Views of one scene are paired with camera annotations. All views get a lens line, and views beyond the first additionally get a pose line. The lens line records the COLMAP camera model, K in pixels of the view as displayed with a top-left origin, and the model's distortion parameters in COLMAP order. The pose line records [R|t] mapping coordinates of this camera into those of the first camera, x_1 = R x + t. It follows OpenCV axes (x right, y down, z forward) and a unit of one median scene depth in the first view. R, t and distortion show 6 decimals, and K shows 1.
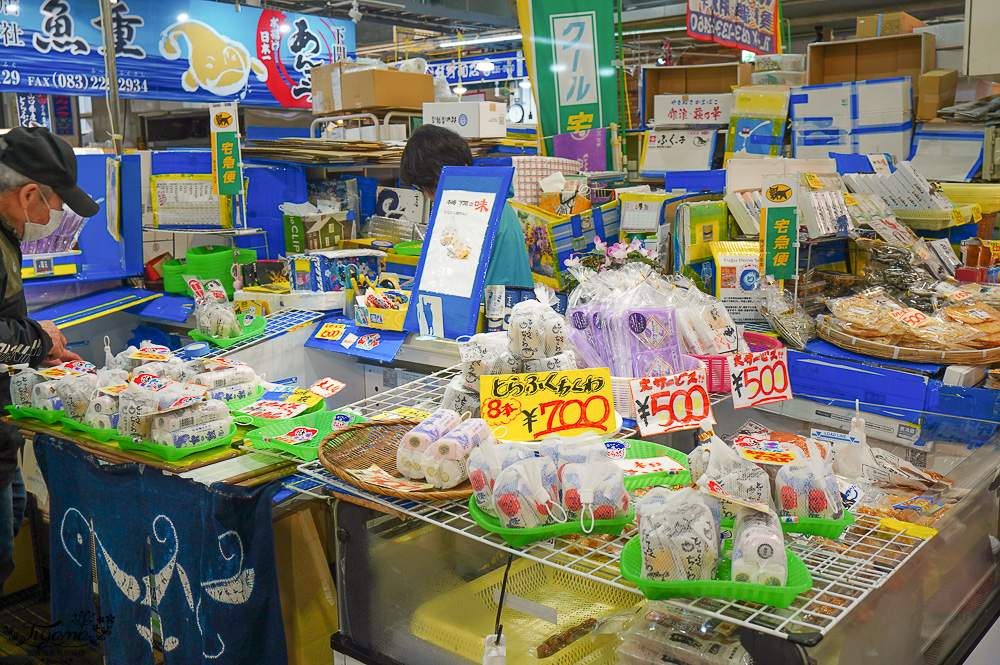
lens RADIAL K [[985.3, 0, 500.5], [0, 985.3, 332.2], [0, 0, 1]] dist [0.005642, 0.000000]
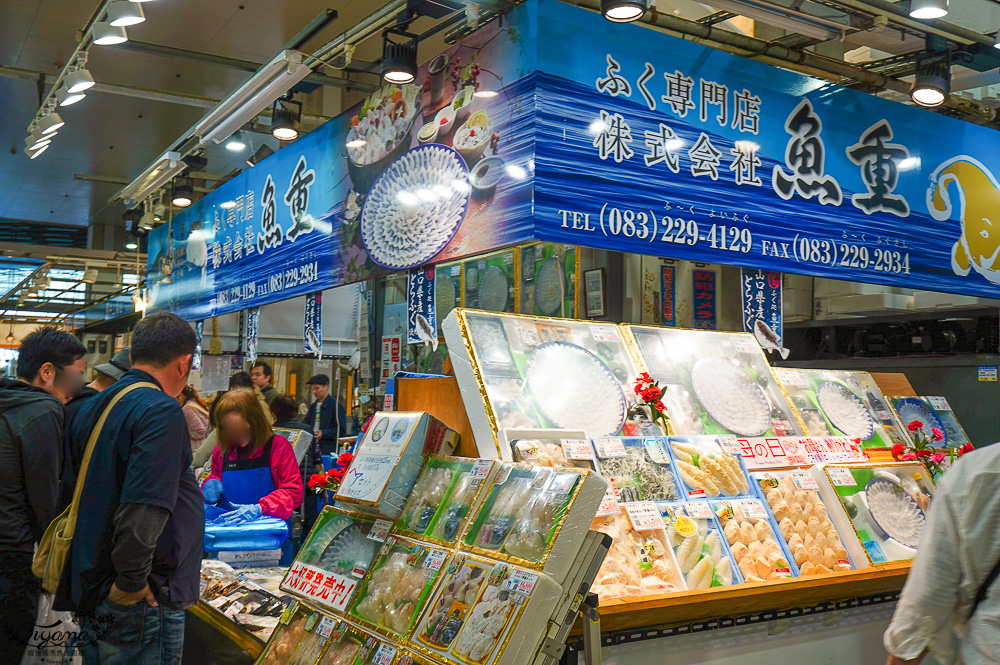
lens RADIAL K [[985.3, 0, 500.5], [0, 985.3, 331.5], [0, 0, 1]] dist [0.005642, 0.000000]
pose [[0.949342, 0.013735, -0.313944, -0.426614], [-0.083503, 0.974153, -0.209889, -0.079023], [0.302947, 0.225472, 0.925951, 0.442249]]
